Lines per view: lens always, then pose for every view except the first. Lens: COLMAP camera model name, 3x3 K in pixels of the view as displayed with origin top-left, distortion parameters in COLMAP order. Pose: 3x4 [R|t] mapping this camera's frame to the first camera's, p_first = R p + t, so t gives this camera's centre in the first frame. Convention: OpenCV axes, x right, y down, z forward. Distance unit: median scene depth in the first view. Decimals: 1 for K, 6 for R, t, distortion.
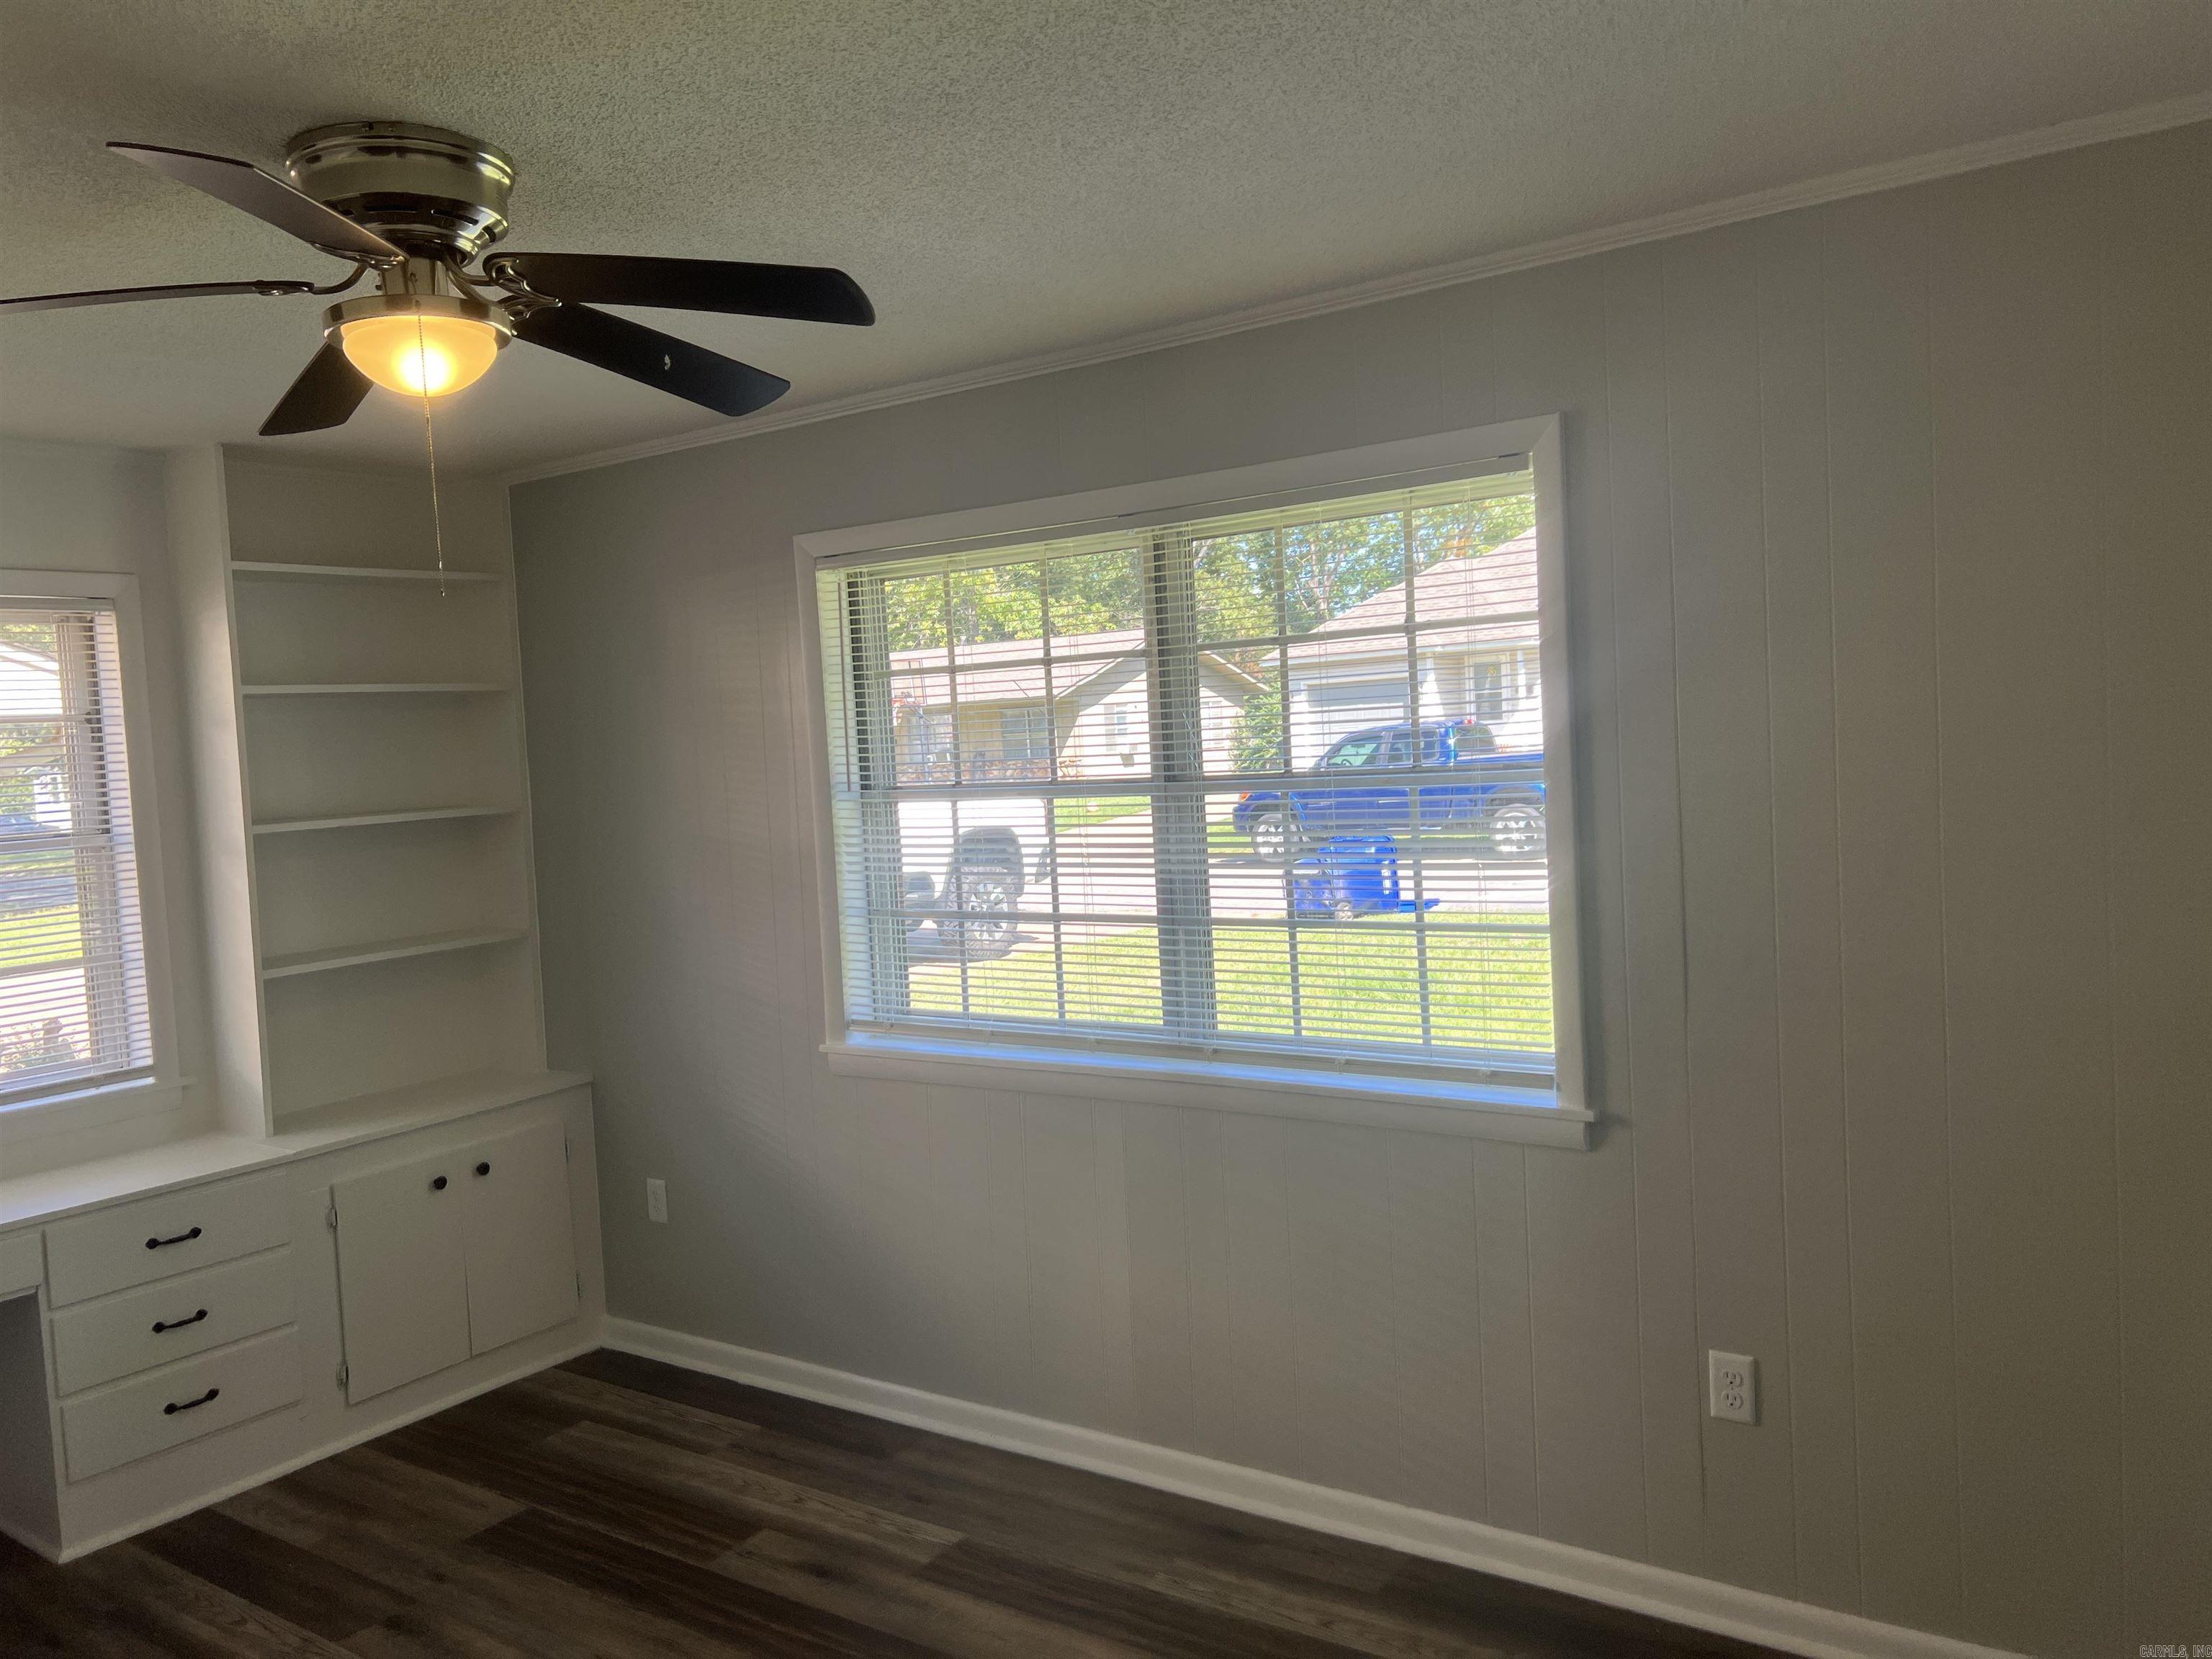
lens RADIAL K [[1663.2, 0, 1091.2], [0, 1663.2, 814.0], [0, 0, 1]] dist [0.061509, -0.069385]
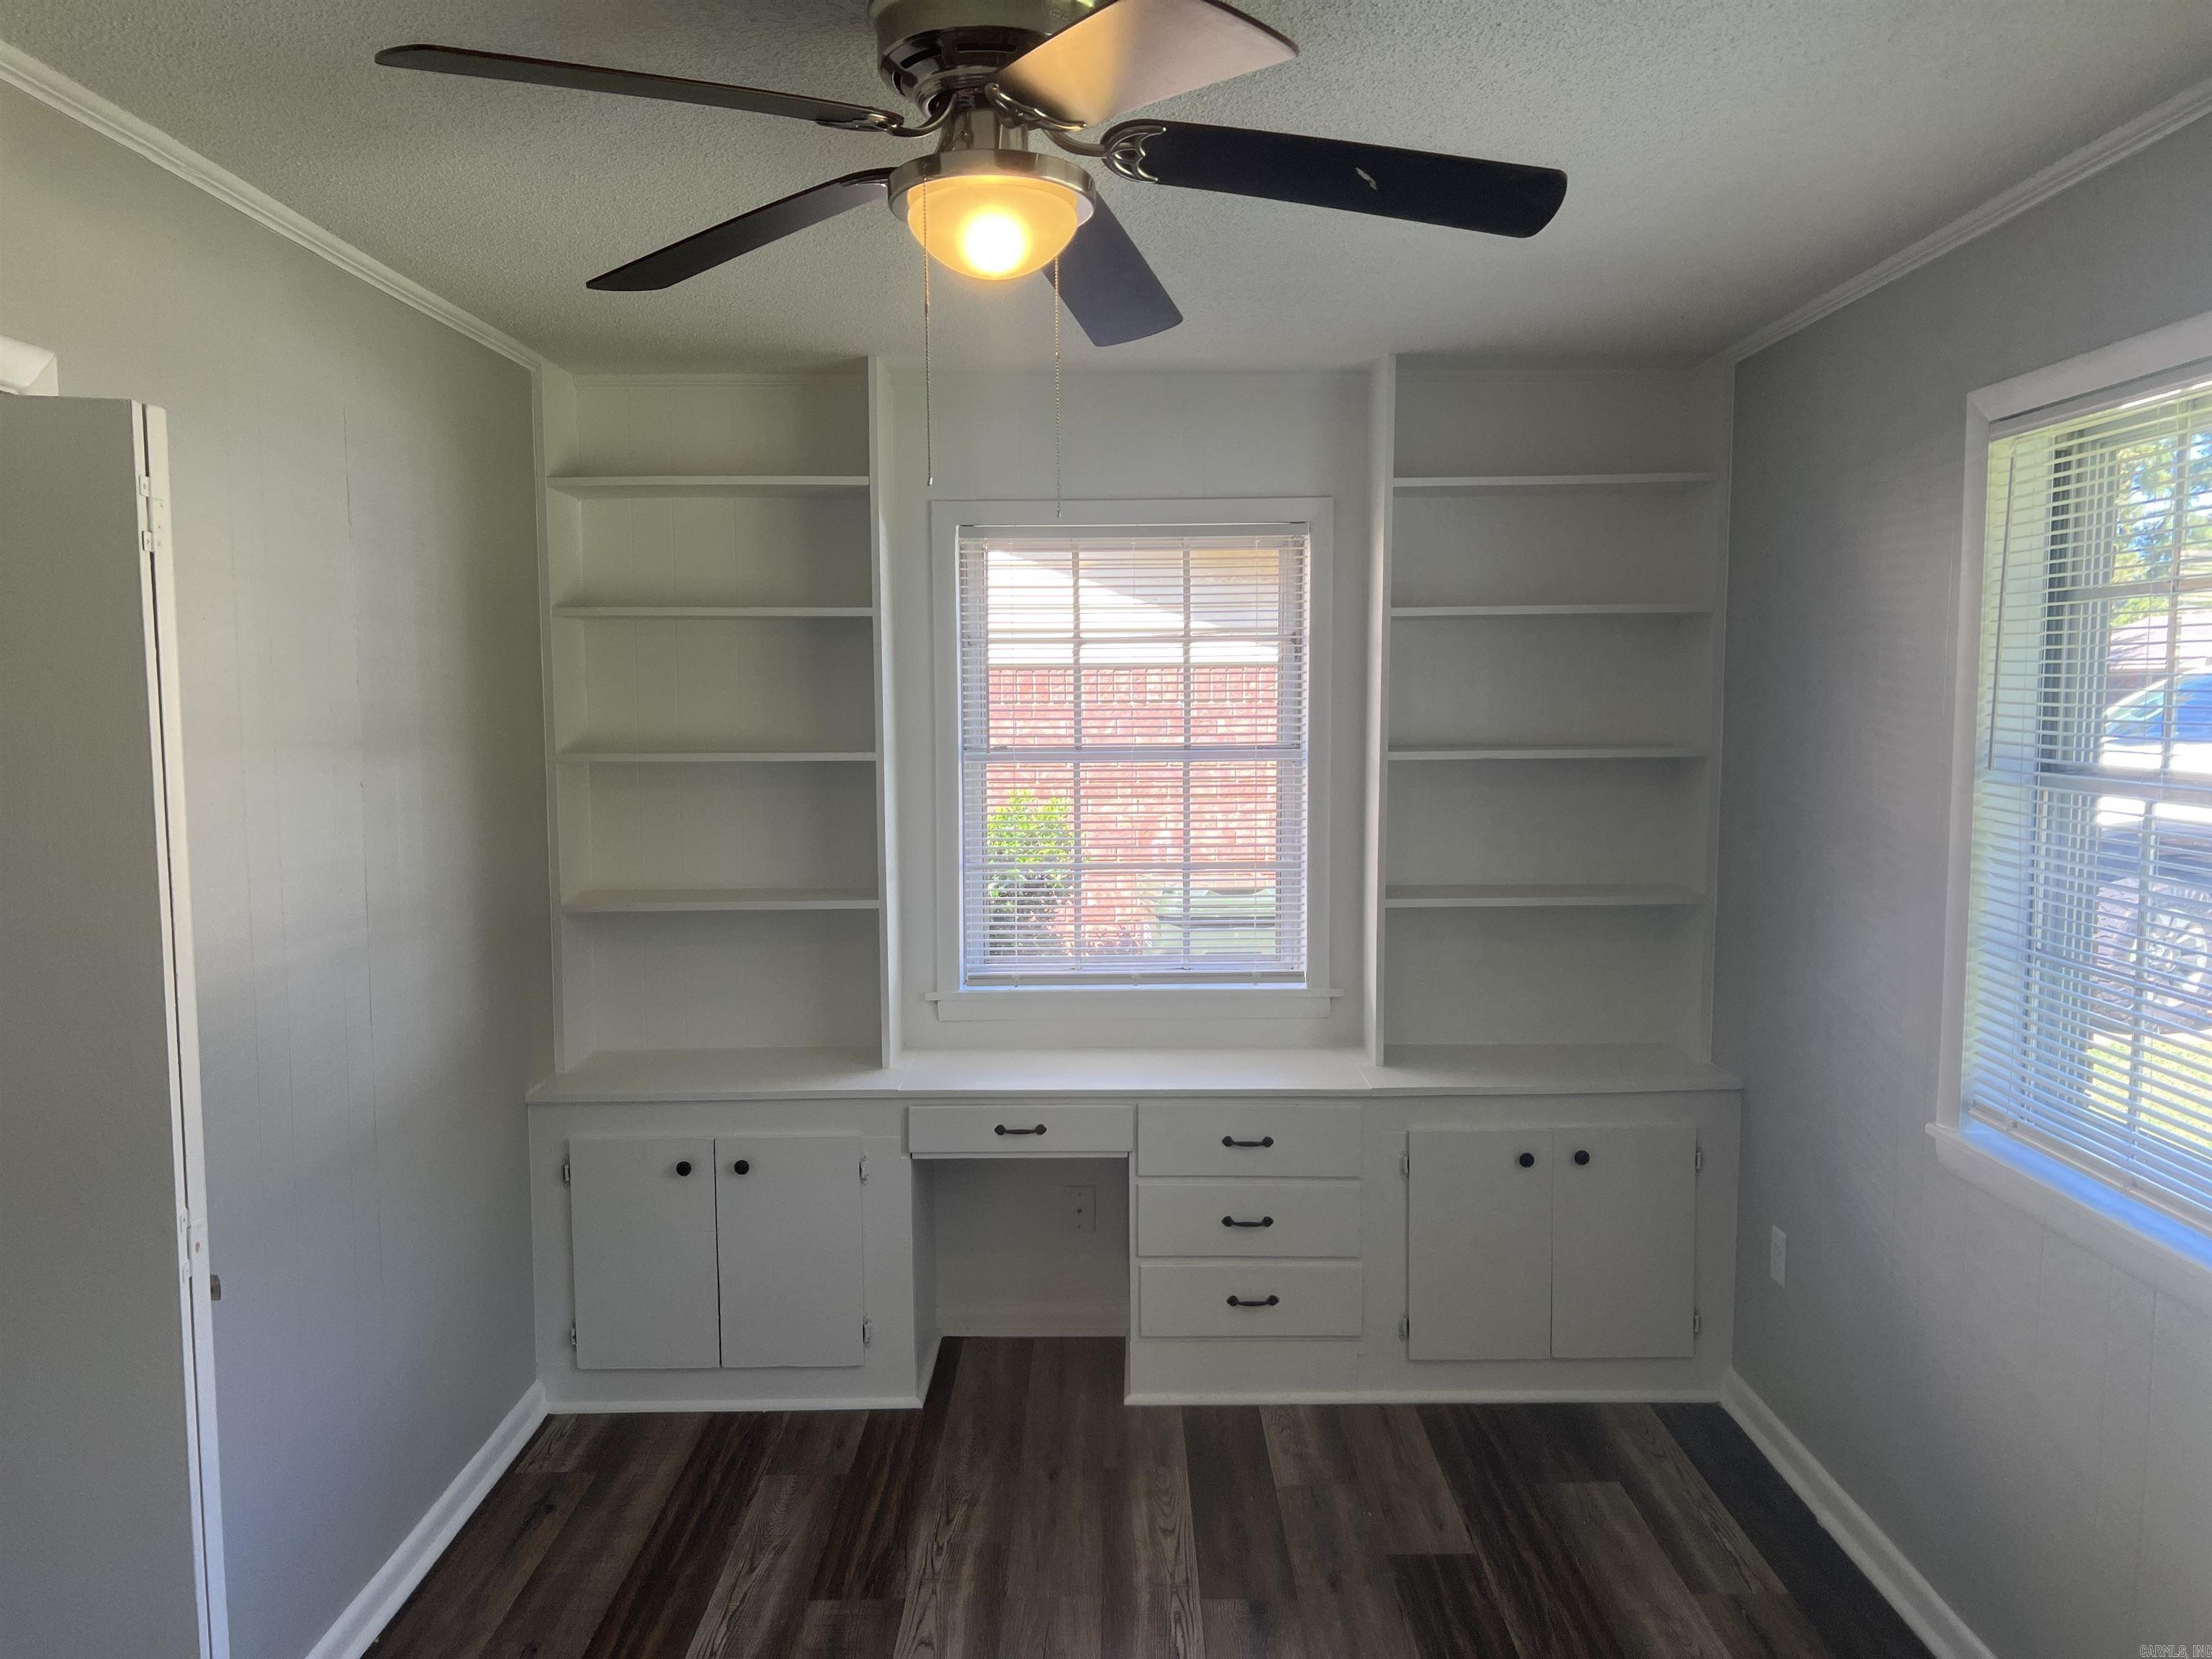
lens RADIAL K [[1663.2, 0, 1110.2], [0, 1663.2, 823.5], [0, 0, 1]] dist [0.061509, -0.069385]
pose [[0.584461, 0.112321, -0.803610, 0.195847], [-0.064091, 0.993669, 0.092273, -0.030898], [0.808887, -0.002426, 0.587960, 0.302831]]
